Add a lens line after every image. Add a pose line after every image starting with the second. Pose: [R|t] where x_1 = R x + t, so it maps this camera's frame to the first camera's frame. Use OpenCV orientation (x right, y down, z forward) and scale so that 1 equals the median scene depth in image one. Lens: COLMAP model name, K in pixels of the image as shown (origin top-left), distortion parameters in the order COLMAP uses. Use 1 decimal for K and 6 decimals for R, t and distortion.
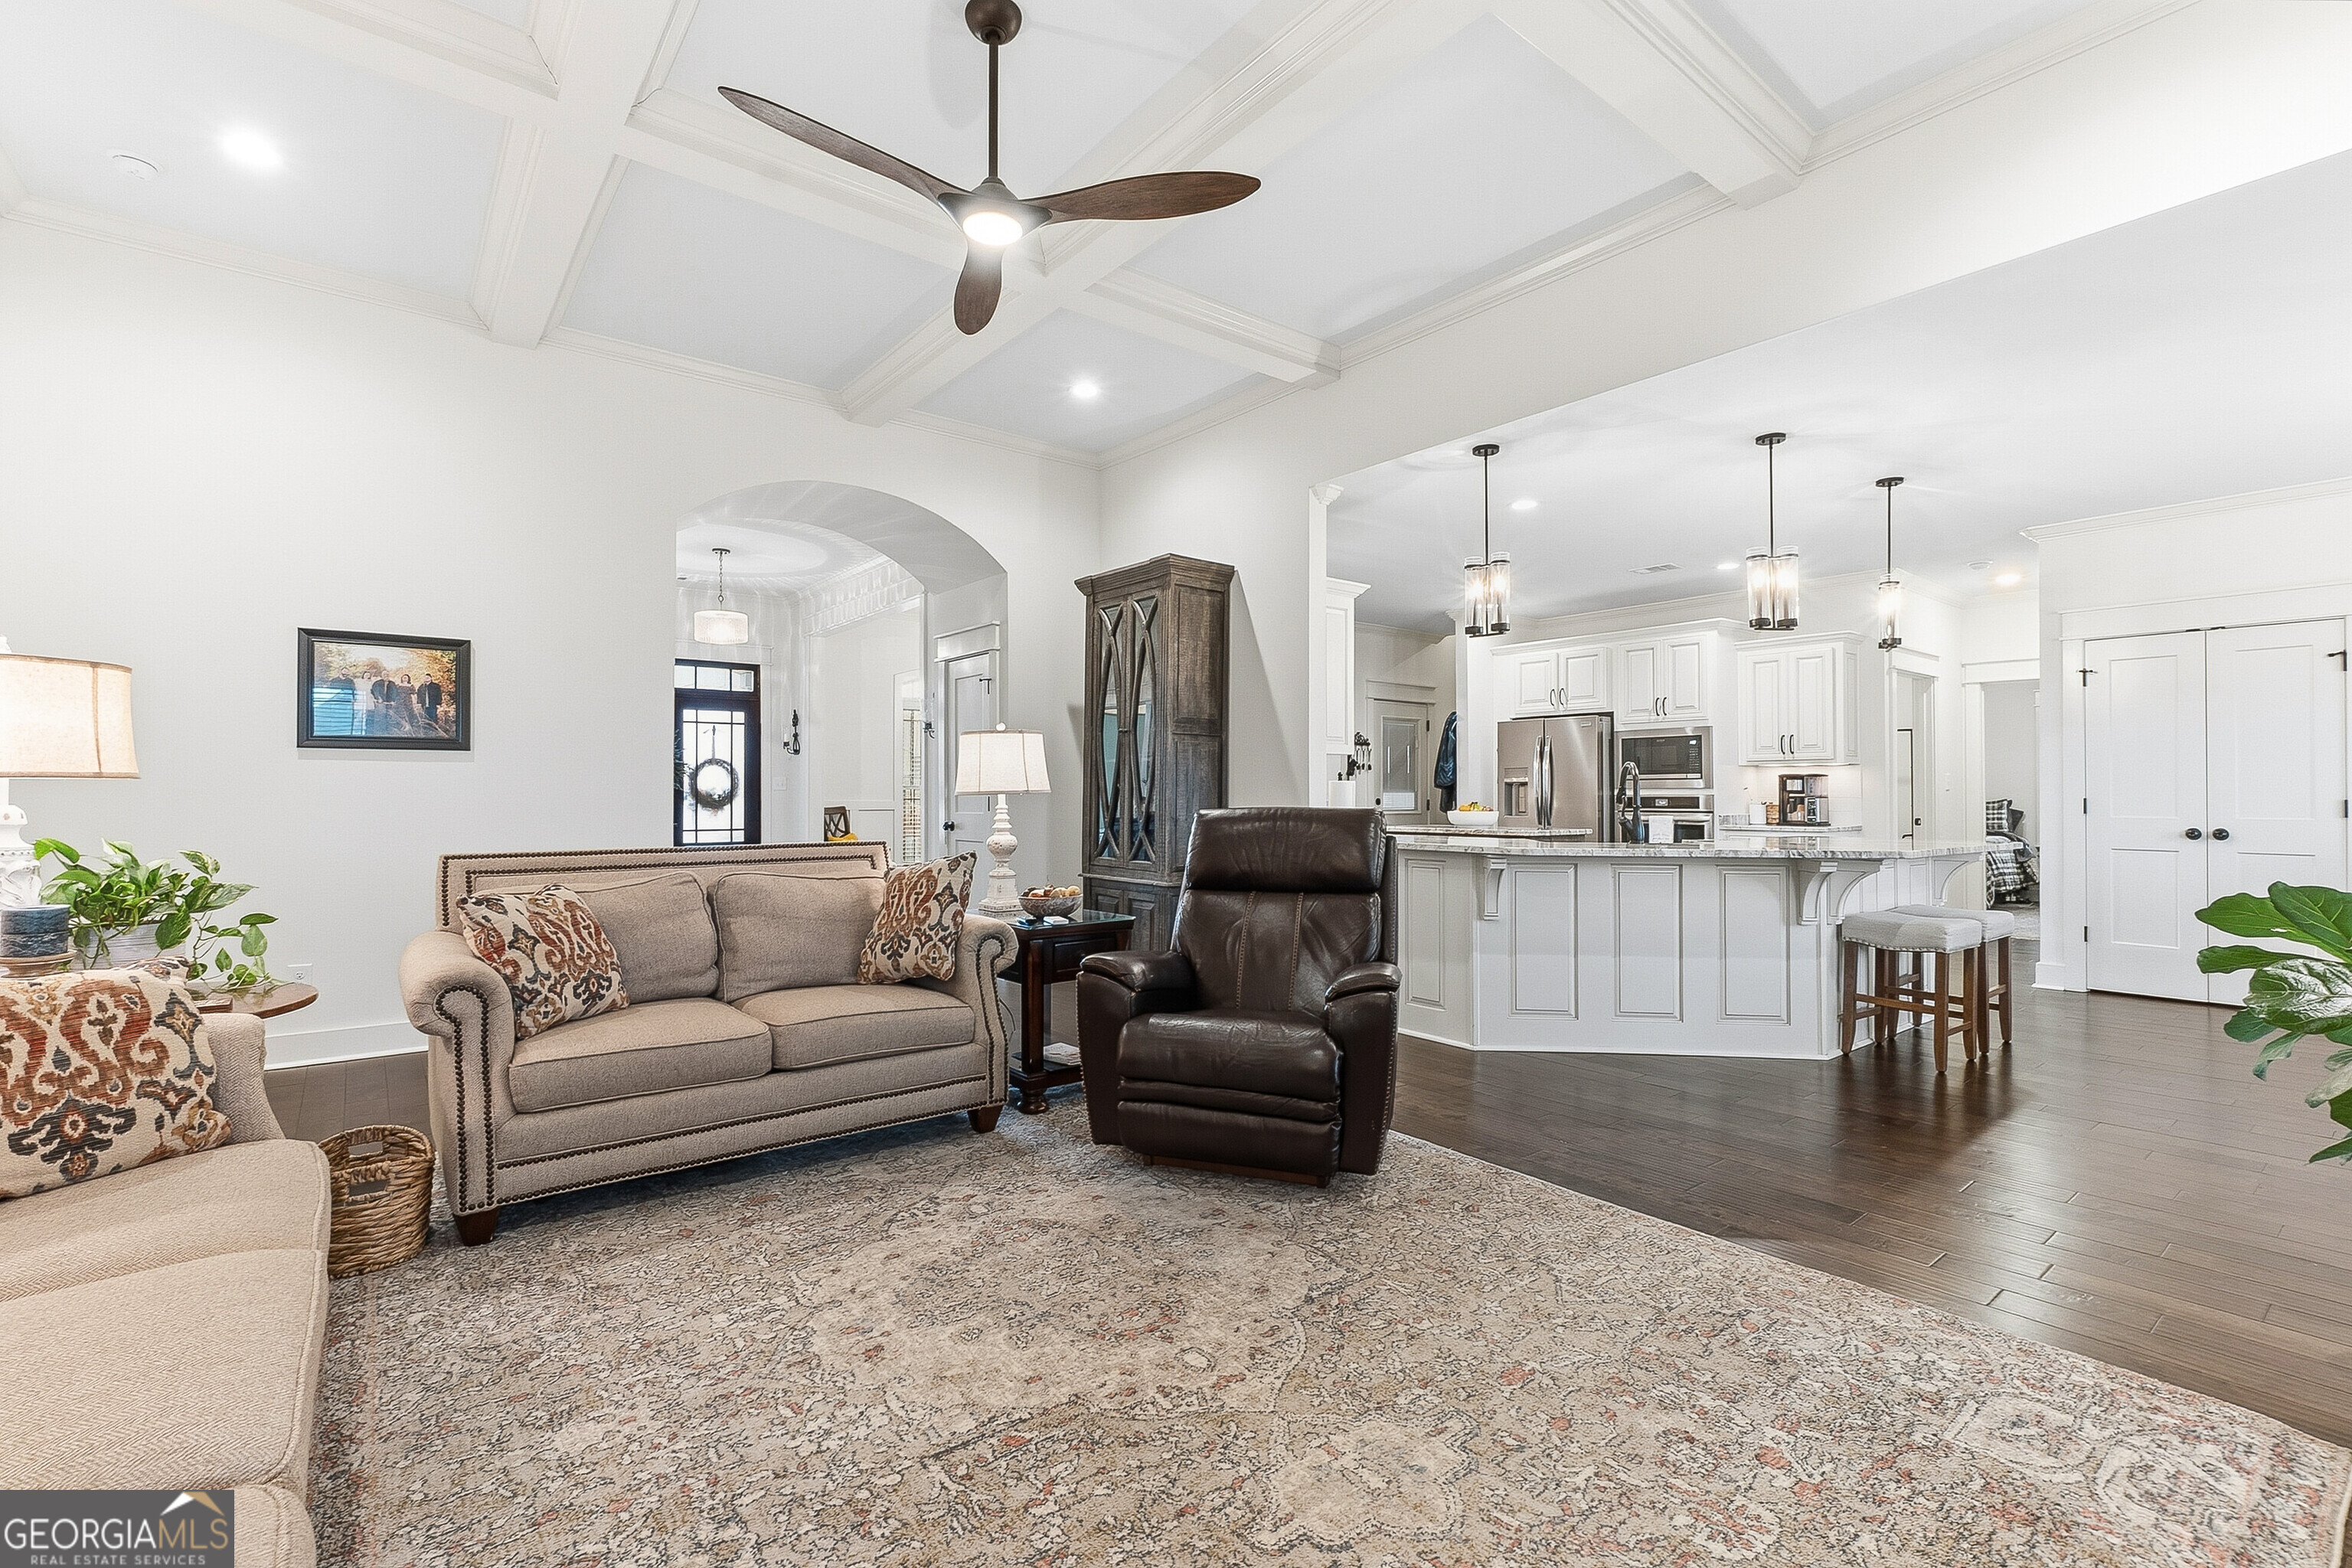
lens RADIAL K [[1036.1, 0, 1176.0], [0, 1036.1, 784.0], [0, 0, 1]] dist [-0.001400, 0.000394]
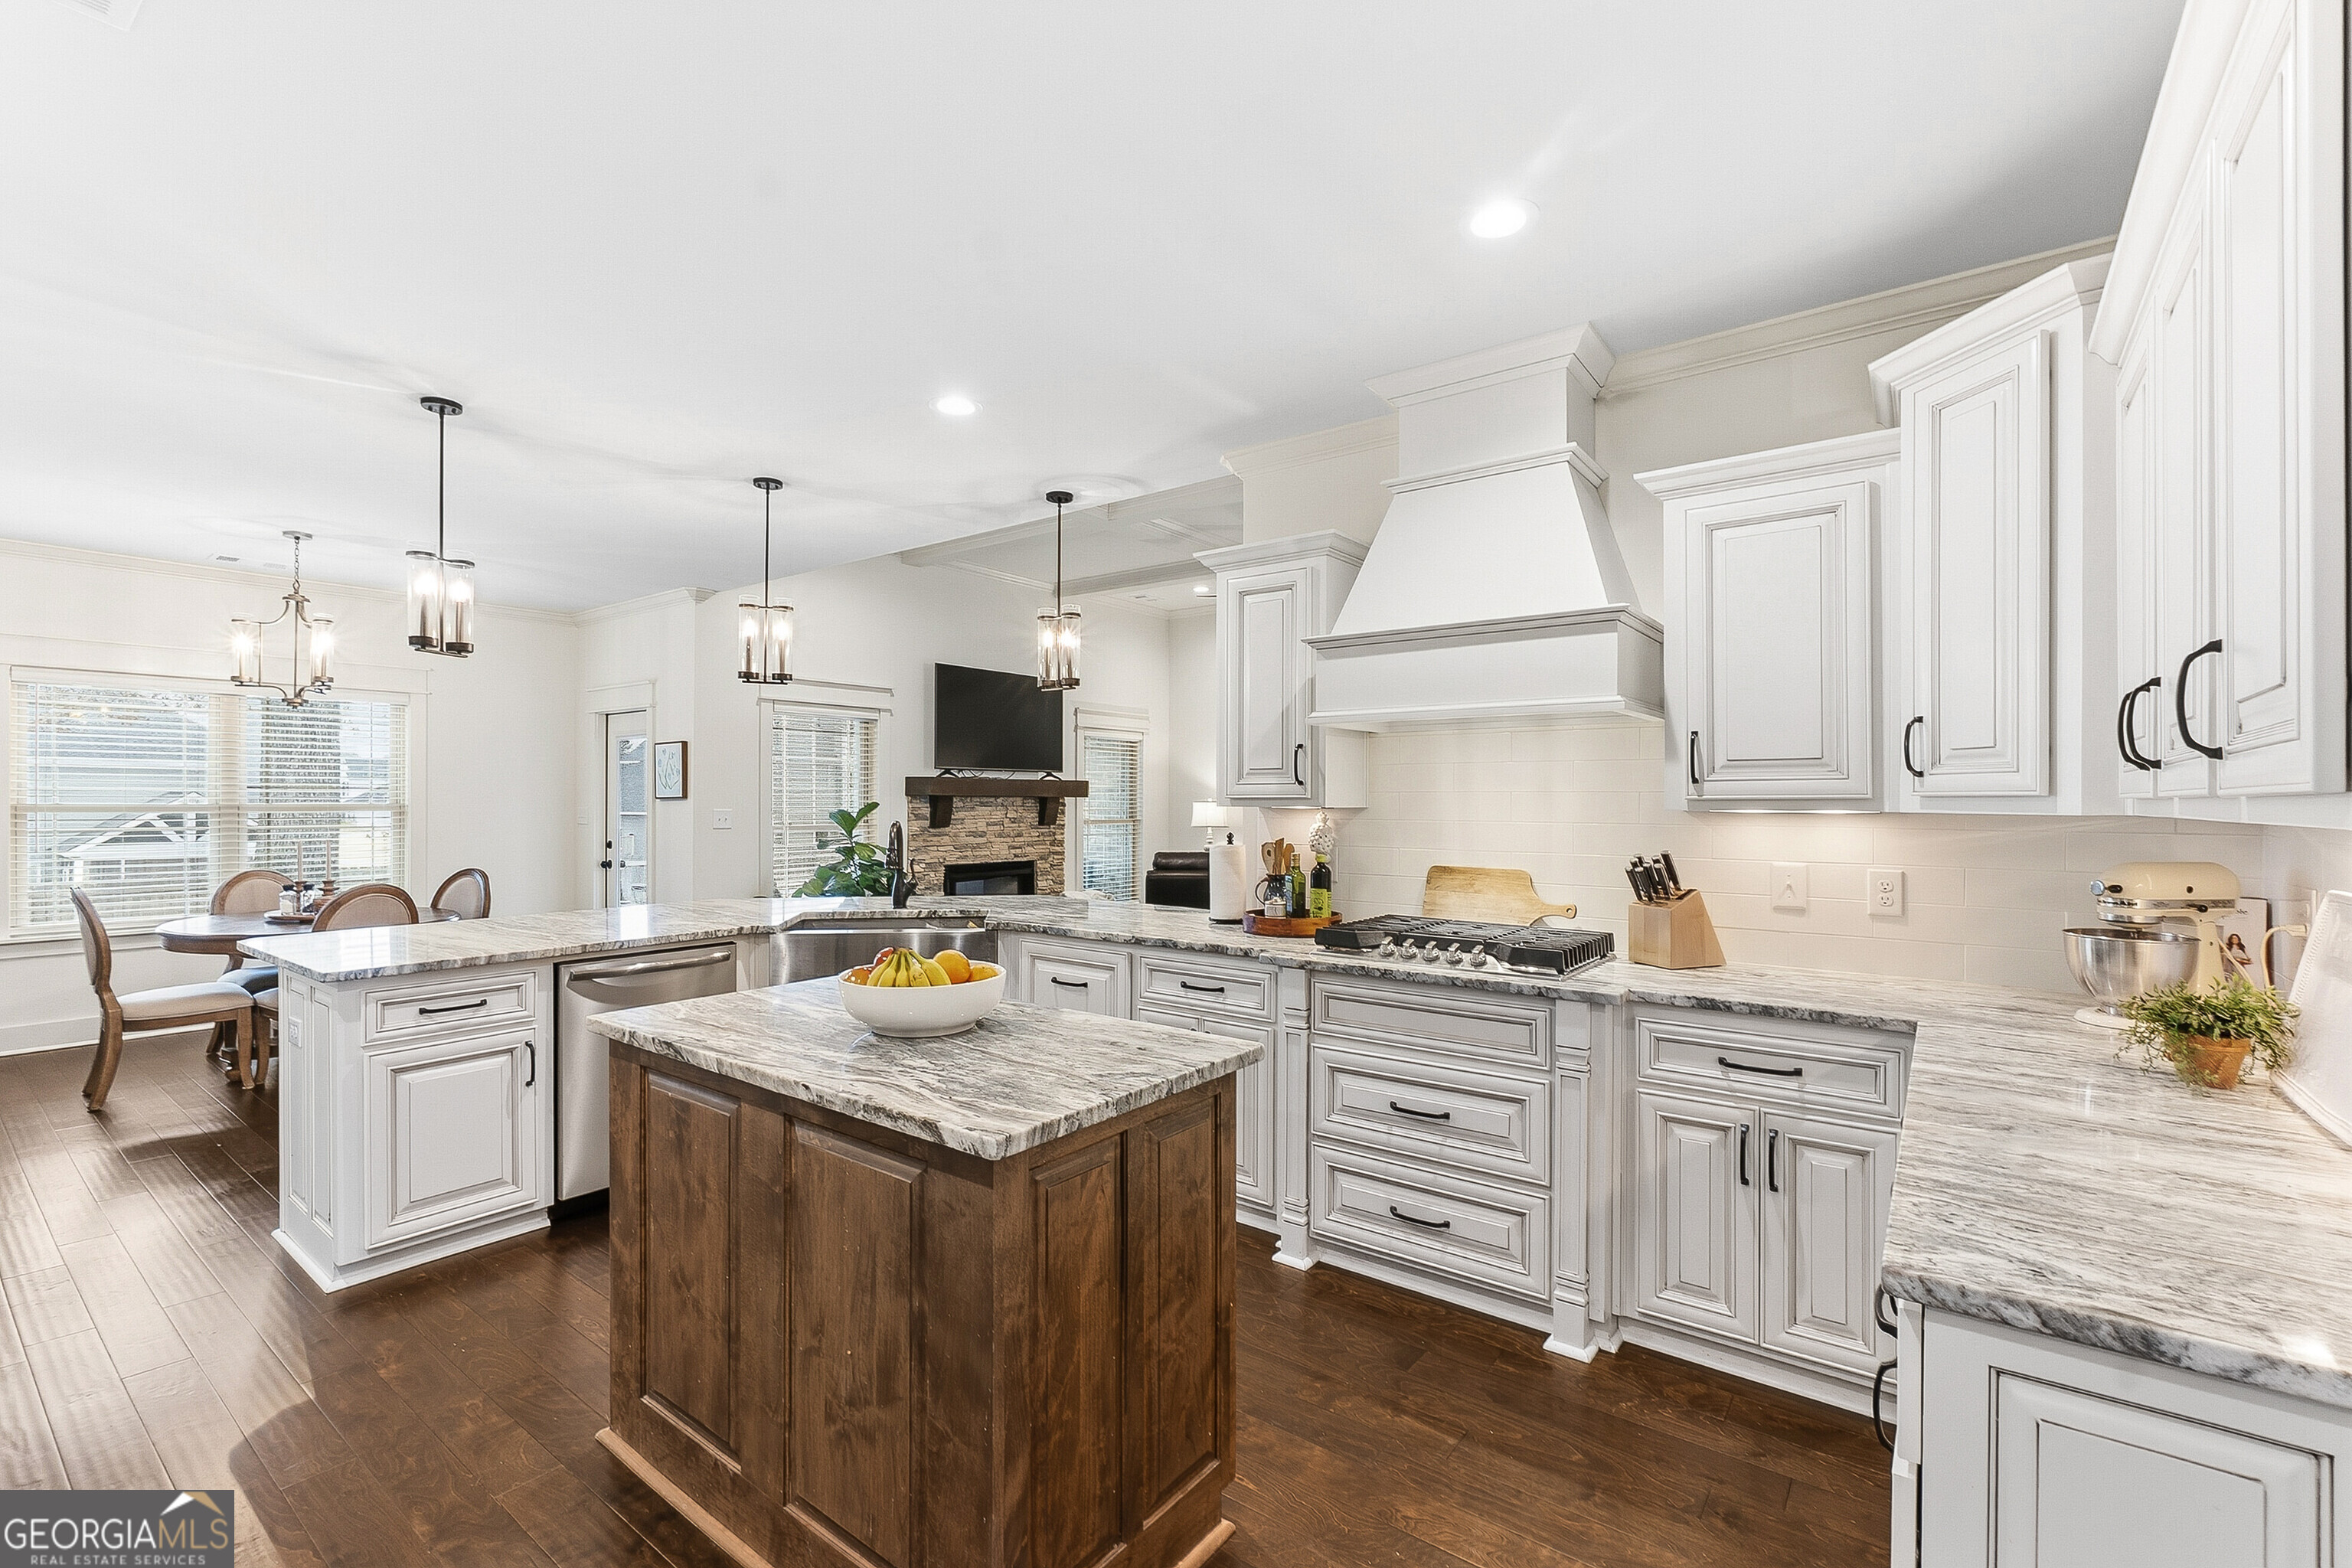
lens RADIAL K [[1023.9, 0, 1168.7], [0, 1023.9, 791.2], [0, 0, 1]] dist [-0.001326, 0.000126]
pose [[-0.970077, -0.004532, -0.242756, 0.699120], [-0.000206, 0.999841, -0.017846, -0.050576], [0.242799, -0.017262, -0.969923, 3.158075]]
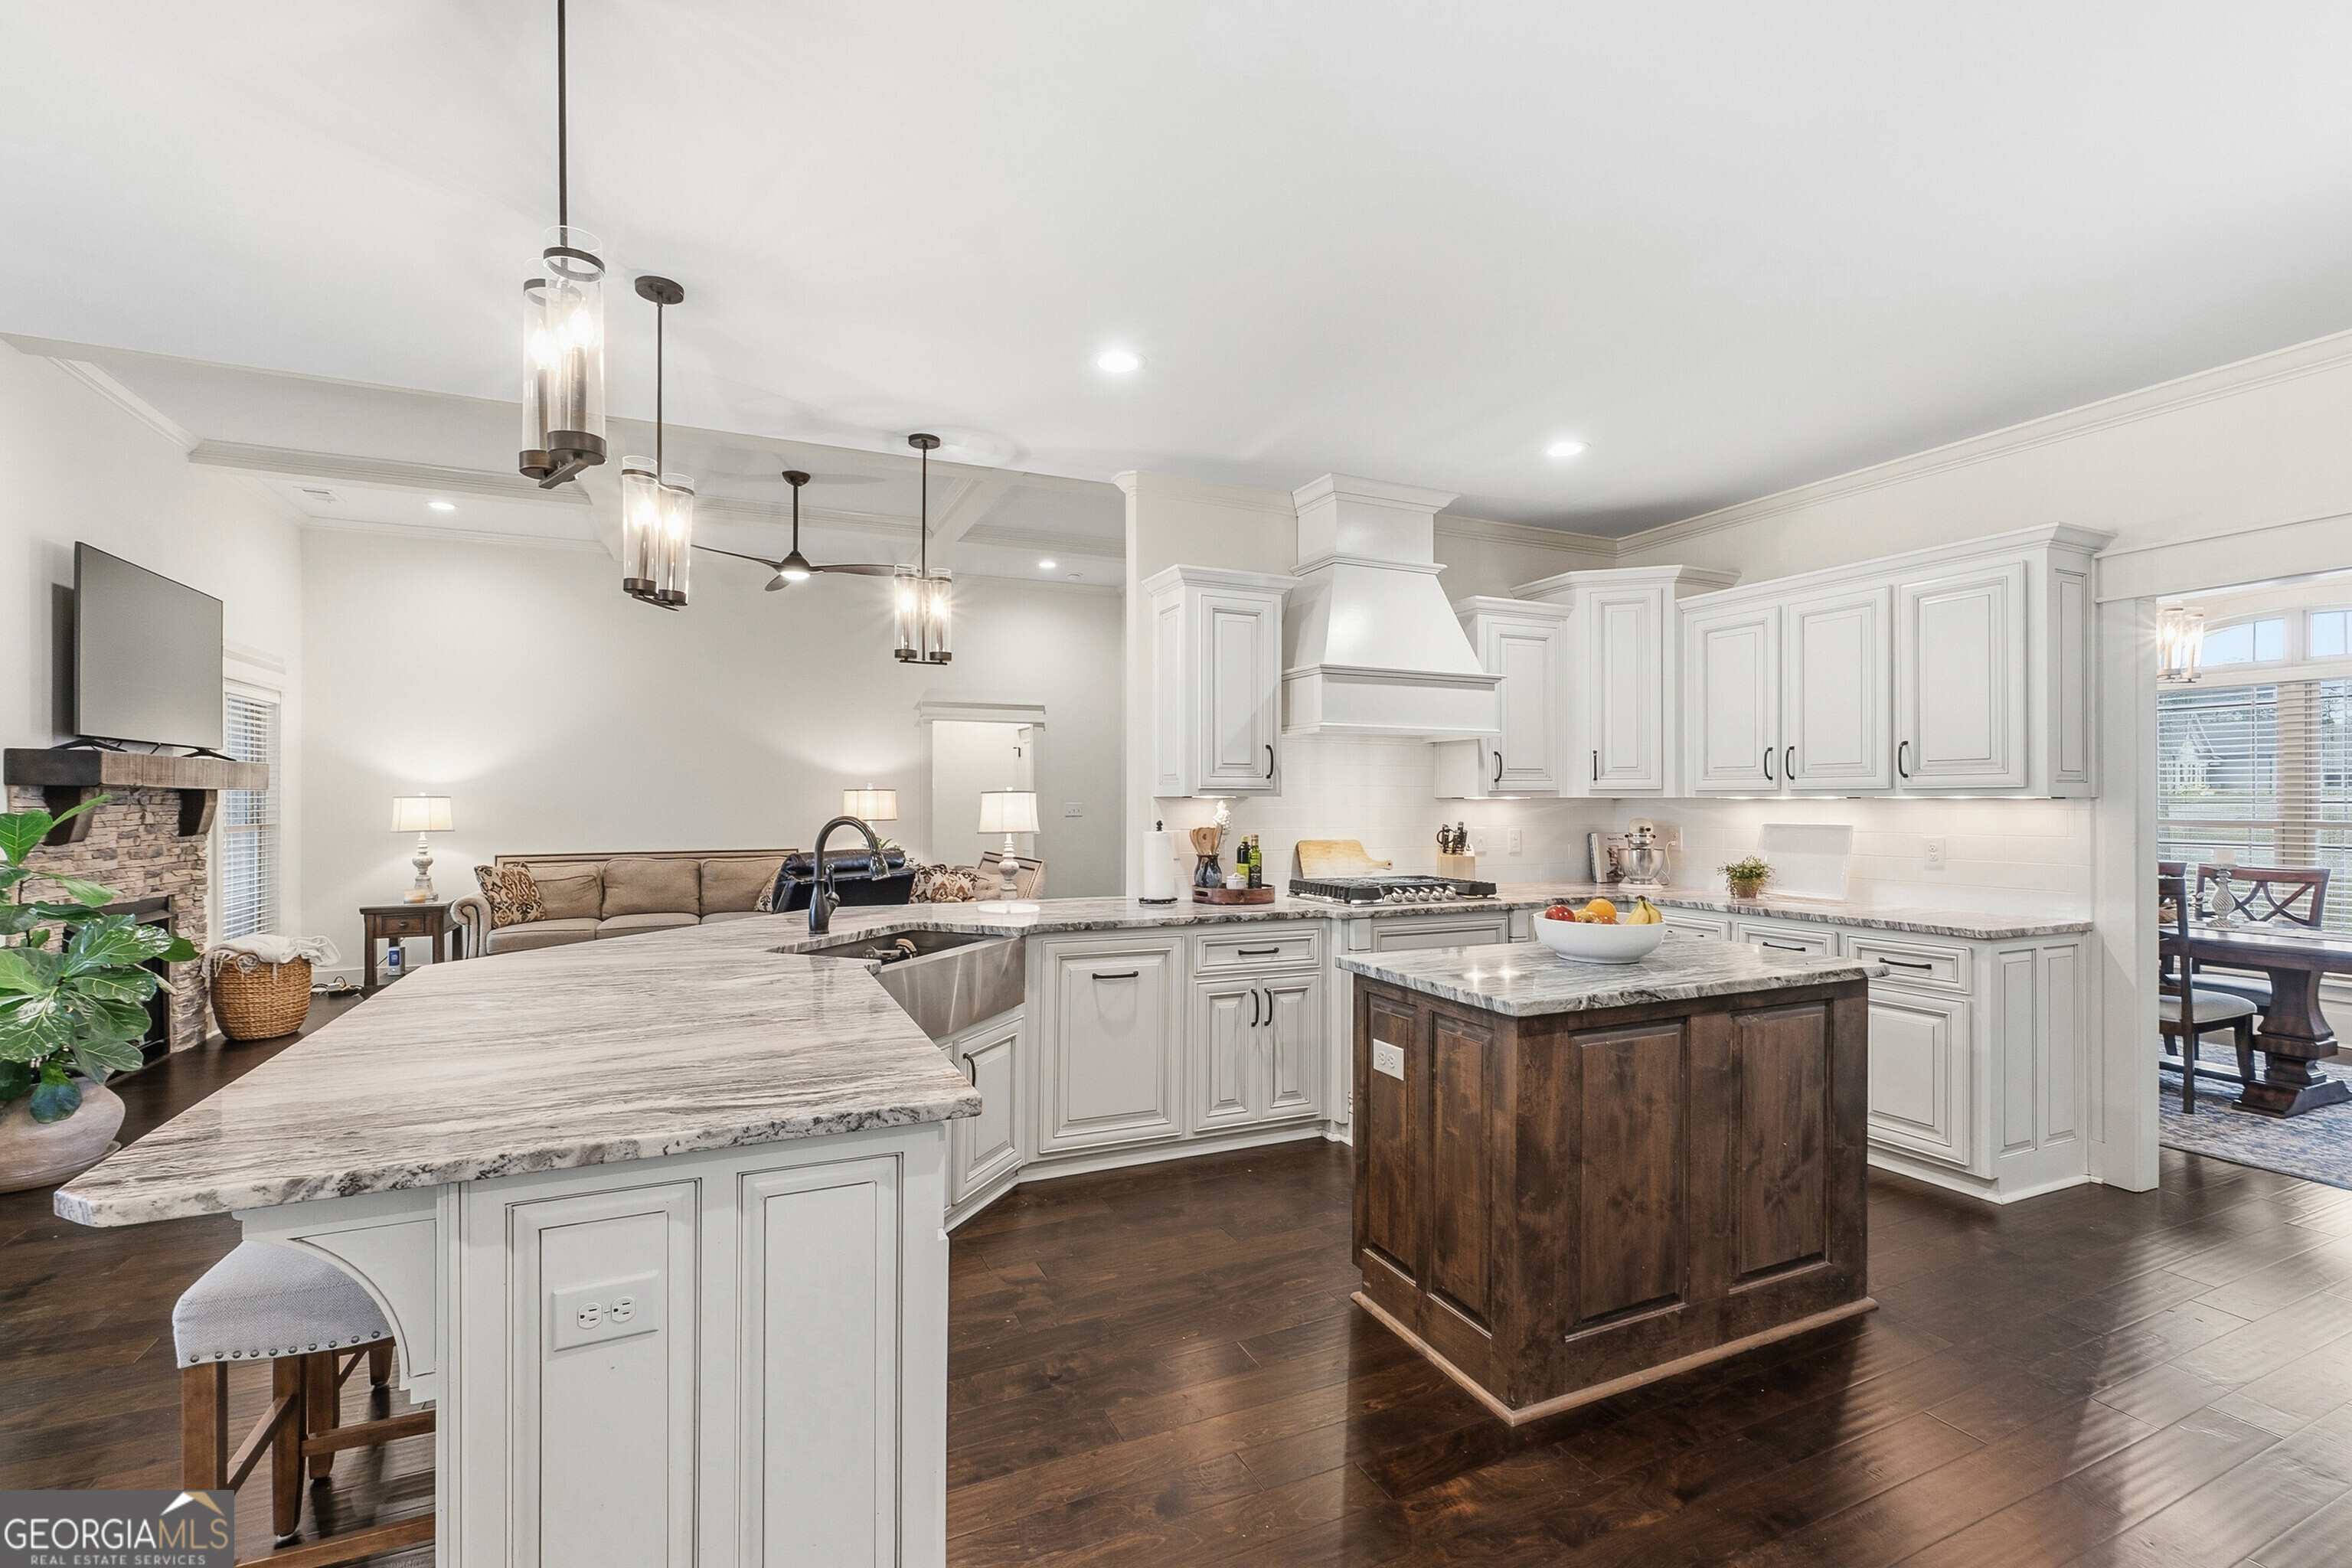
lens RADIAL K [[1027.8, 0, 1177.3], [0, 1027.8, 798.1], [0, 0, 1]] dist [-0.003284, 0.000204]
pose [[-0.236109, -0.001925, -0.971725, 1.712141], [0.009779, 0.999943, -0.004357, -0.045668], [0.971677, -0.010531, -0.236077, 2.258798]]
